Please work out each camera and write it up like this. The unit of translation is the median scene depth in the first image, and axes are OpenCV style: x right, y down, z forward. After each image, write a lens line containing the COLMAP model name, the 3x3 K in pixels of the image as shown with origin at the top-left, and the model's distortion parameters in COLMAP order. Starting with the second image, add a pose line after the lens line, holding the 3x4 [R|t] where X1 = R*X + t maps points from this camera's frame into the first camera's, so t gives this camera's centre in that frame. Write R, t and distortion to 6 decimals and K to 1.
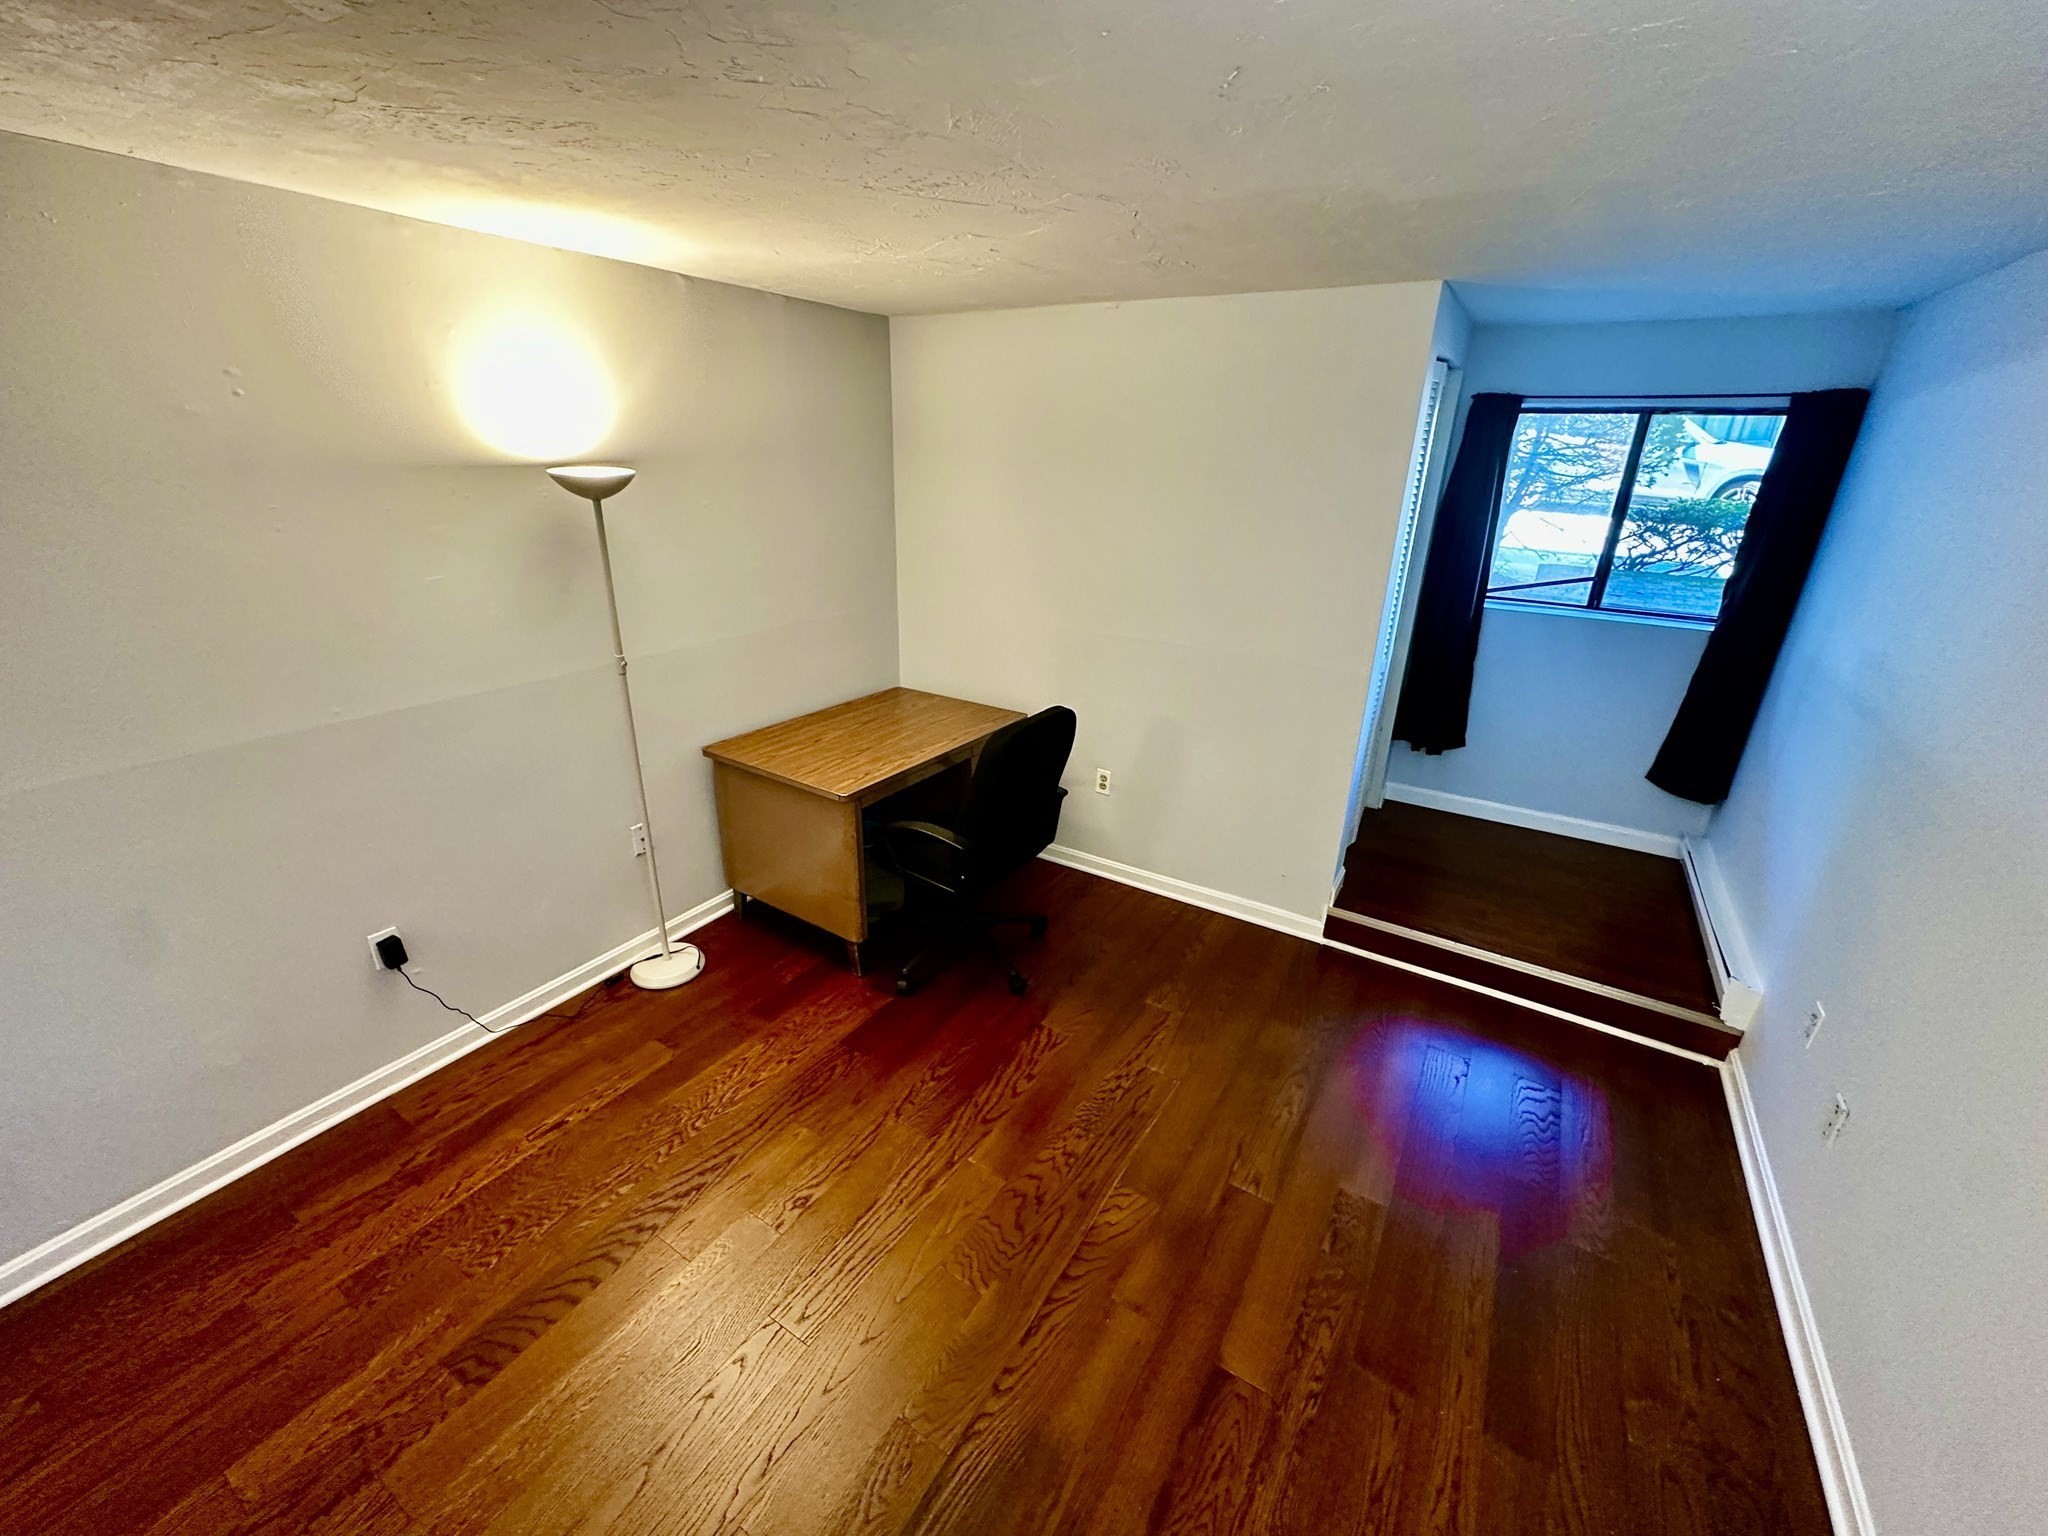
lens RADIAL K [[819.7, 0, 1023.5], [0, 819.7, 765.3], [0, 0, 1]] dist [-0.005686, 0.001204]
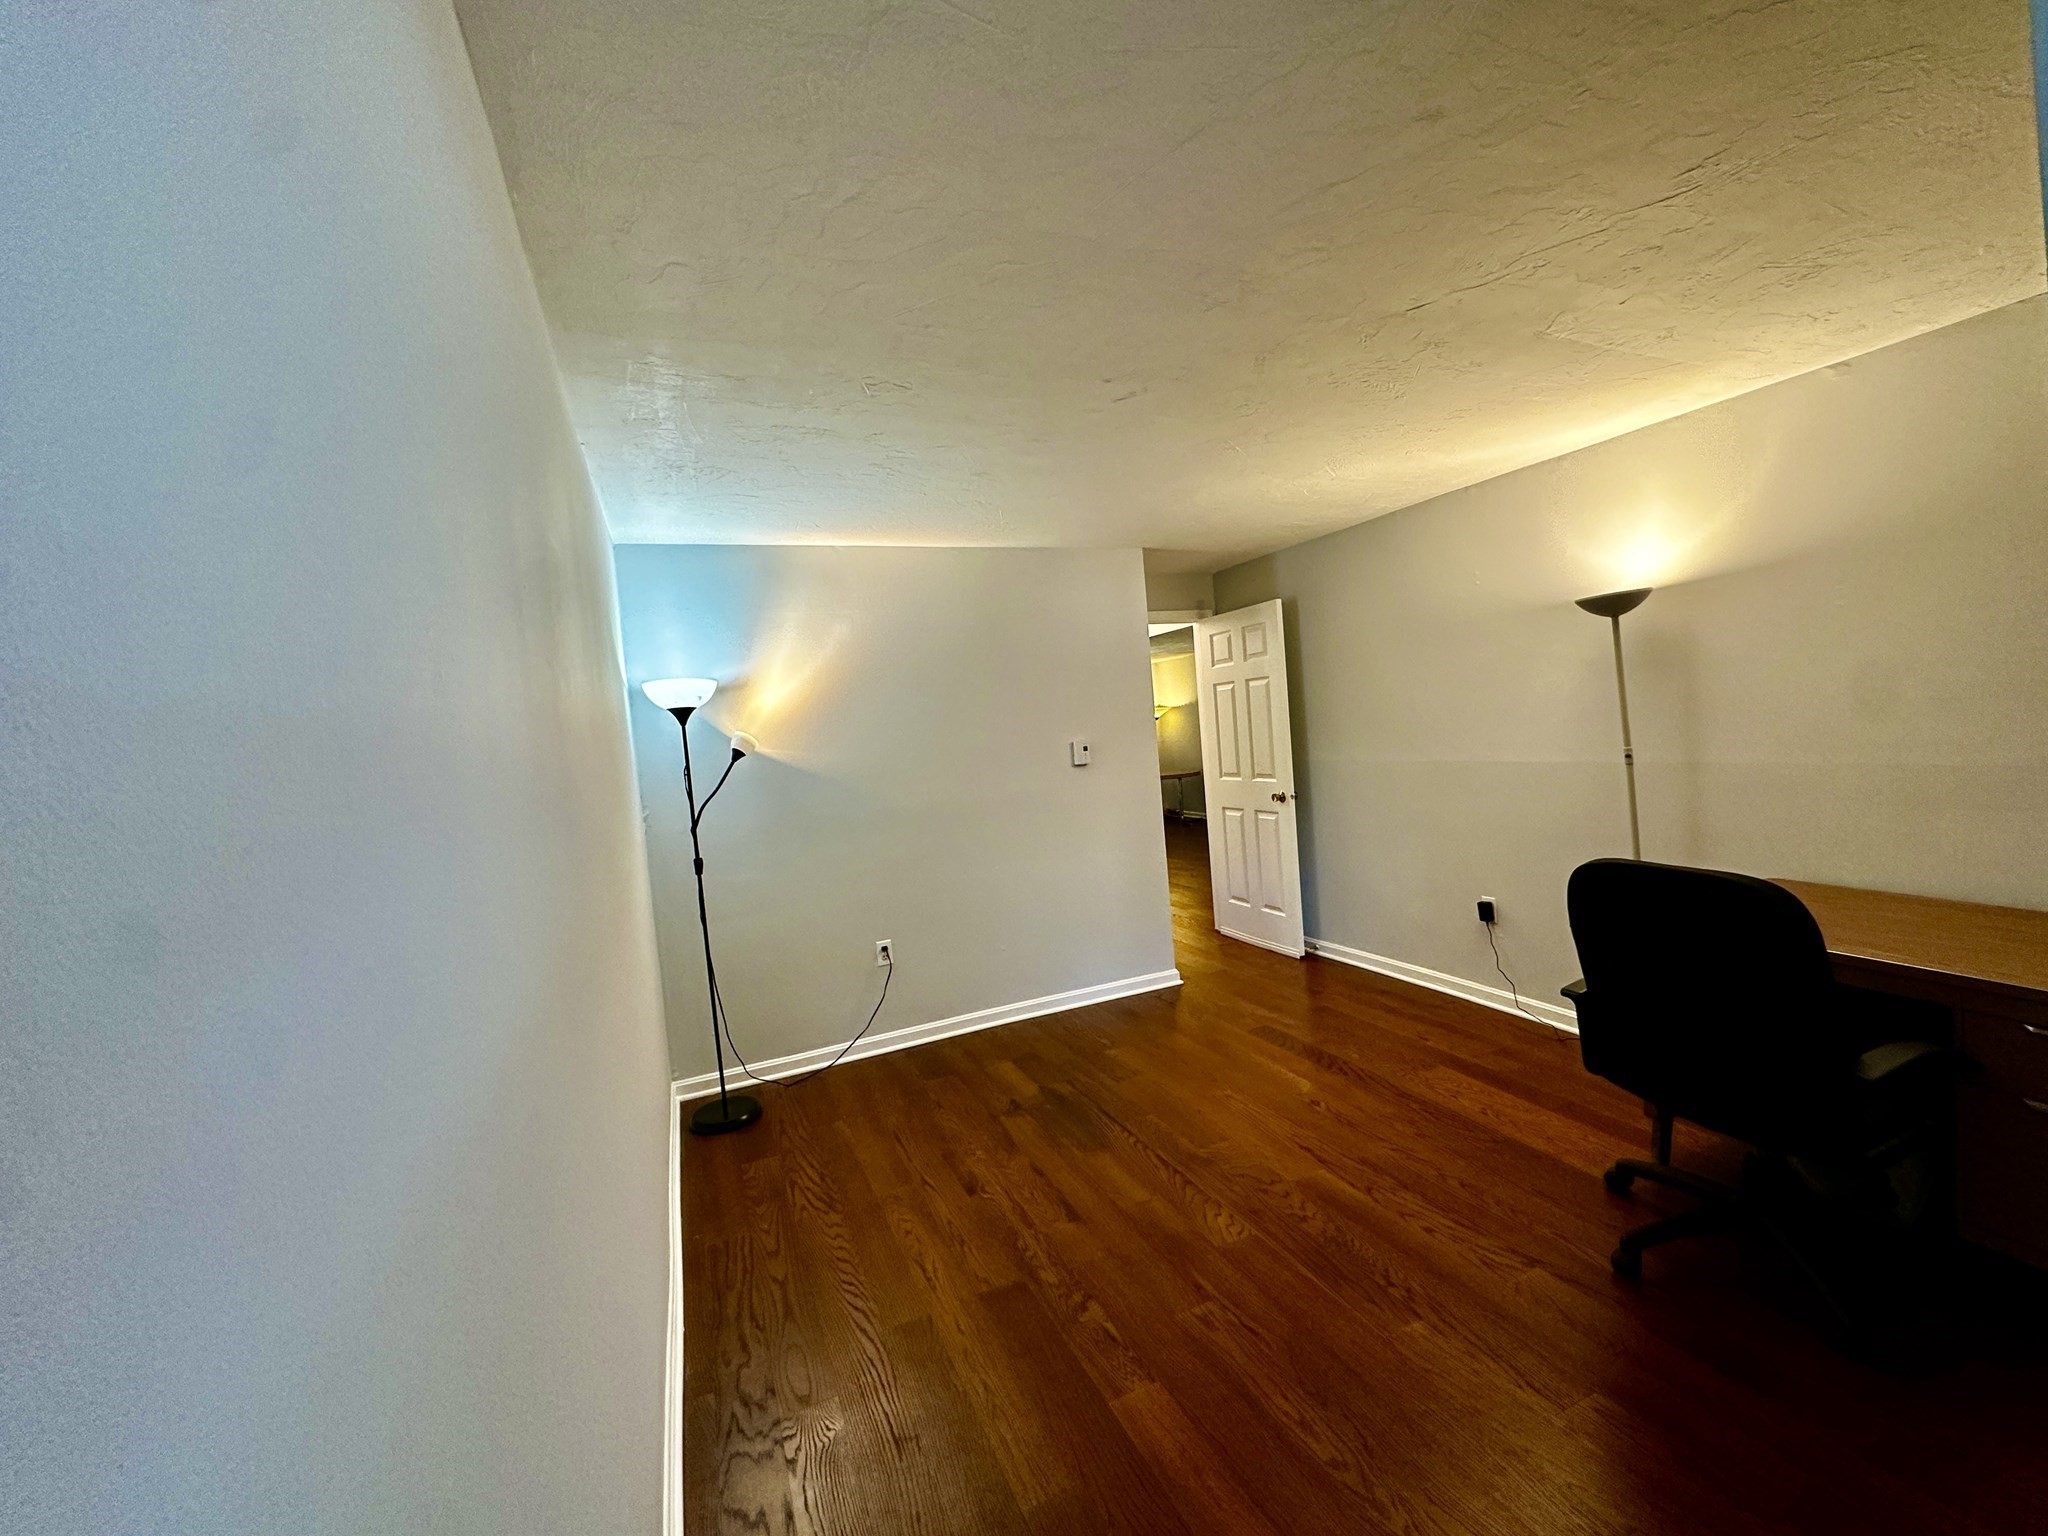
lens RADIAL K [[819.7, 0, 1023.5], [0, 819.7, 765.3], [0, 0, 1]] dist [-0.005686, 0.001204]
pose [[-0.577972, 0.059857, -0.813858, 1.060250], [-0.236716, 0.942129, 0.237398, -0.210423], [0.780970, 0.329863, -0.530355, 1.102822]]
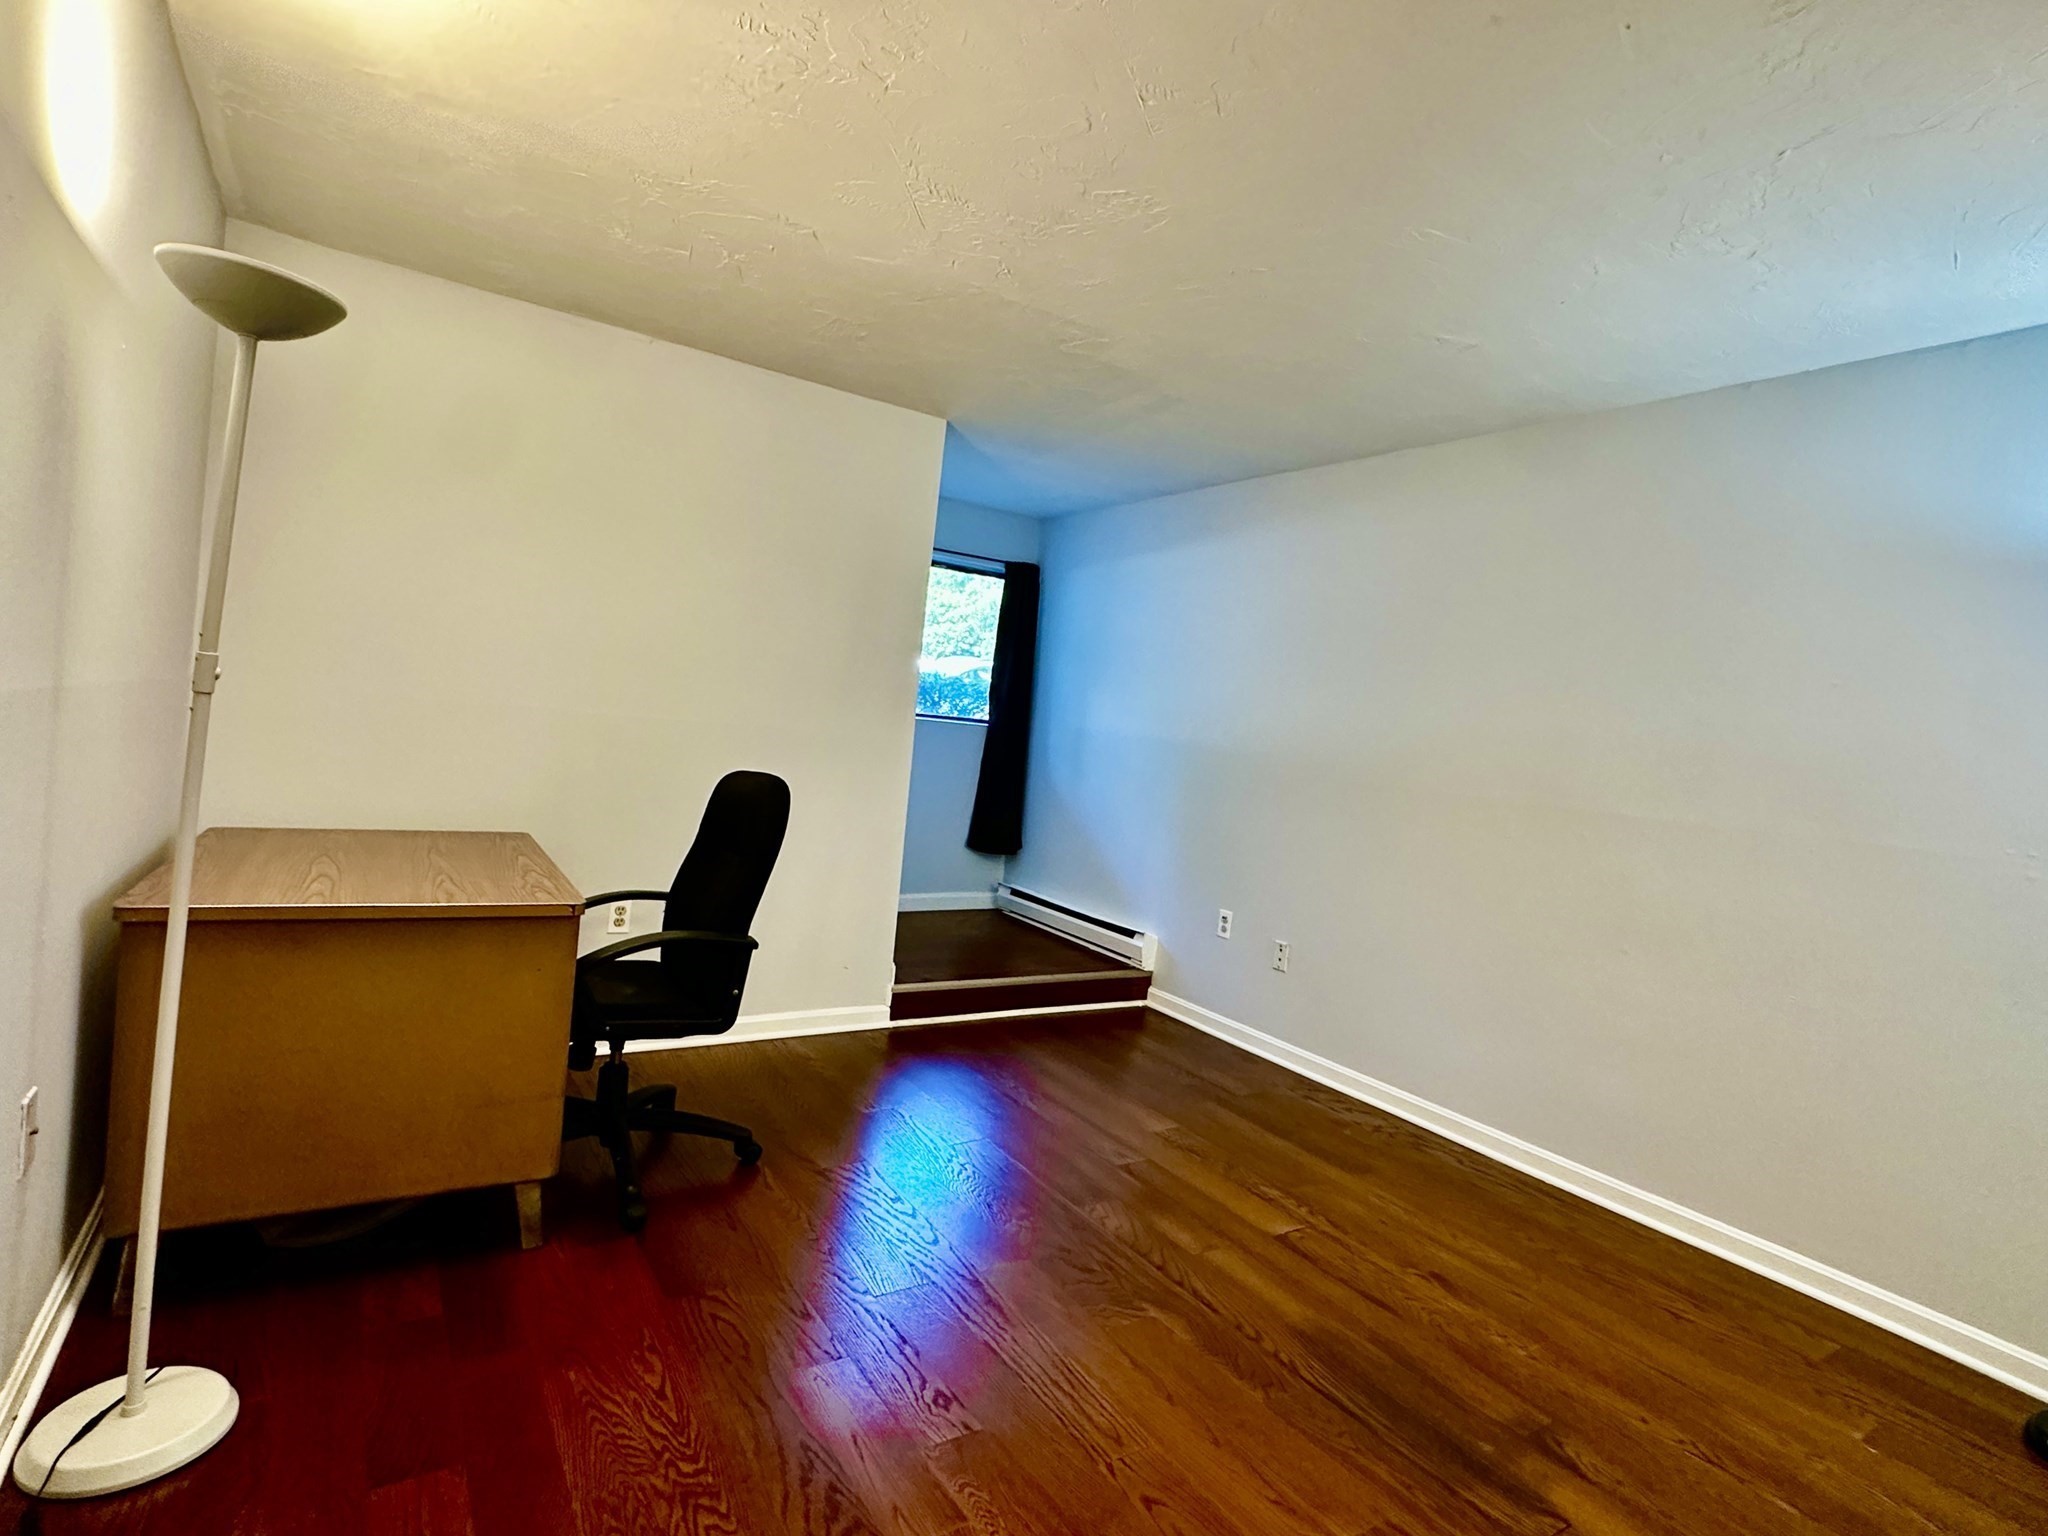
lens RADIAL K [[1012.1, 0, 1024.0], [0, 1012.1, 768.0], [0, 0, 1]] dist [-0.033392, 0.000385]
pose [[0.421839, -0.016337, 0.906523, -0.933239], [0.254040, 0.961918, -0.100879, 0.122760], [-0.870354, 0.272848, 0.409925, 0.434199]]
